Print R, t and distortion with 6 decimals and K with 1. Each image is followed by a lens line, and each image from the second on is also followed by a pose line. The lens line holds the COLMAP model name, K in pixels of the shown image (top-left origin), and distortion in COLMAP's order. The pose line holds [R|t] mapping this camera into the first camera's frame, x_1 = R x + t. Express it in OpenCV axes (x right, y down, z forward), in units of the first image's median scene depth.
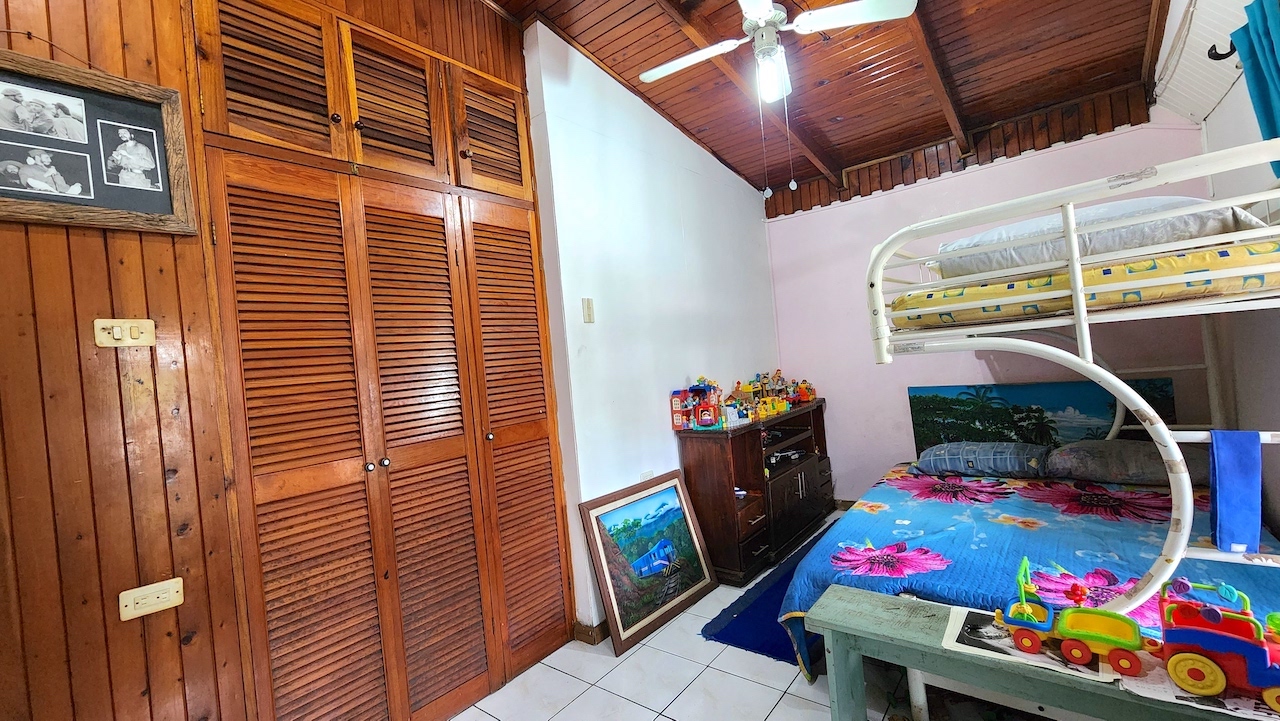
lens RADIAL K [[527.0, 0, 640.0], [0, 527.0, 360.5], [0, 0, 1]] dist [-0.001385, -0.000855]
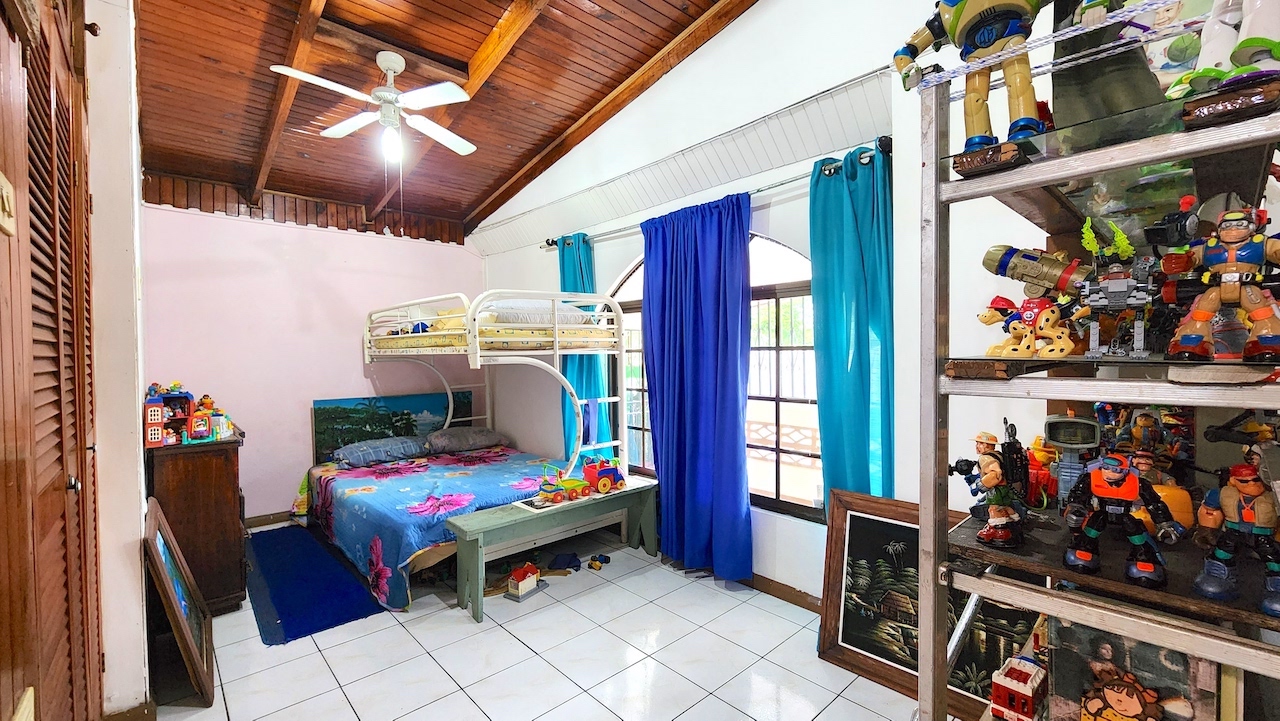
lens RADIAL K [[527.0, 0, 640.0], [0, 527.0, 360.5], [0, 0, 1]] dist [-0.001385, -0.000855]
pose [[0.149184, 0.075689, 0.985908, -0.949657], [-0.000837, 0.997075, -0.076420, 0.093392], [-0.988809, 0.010576, 0.148811, 0.233392]]
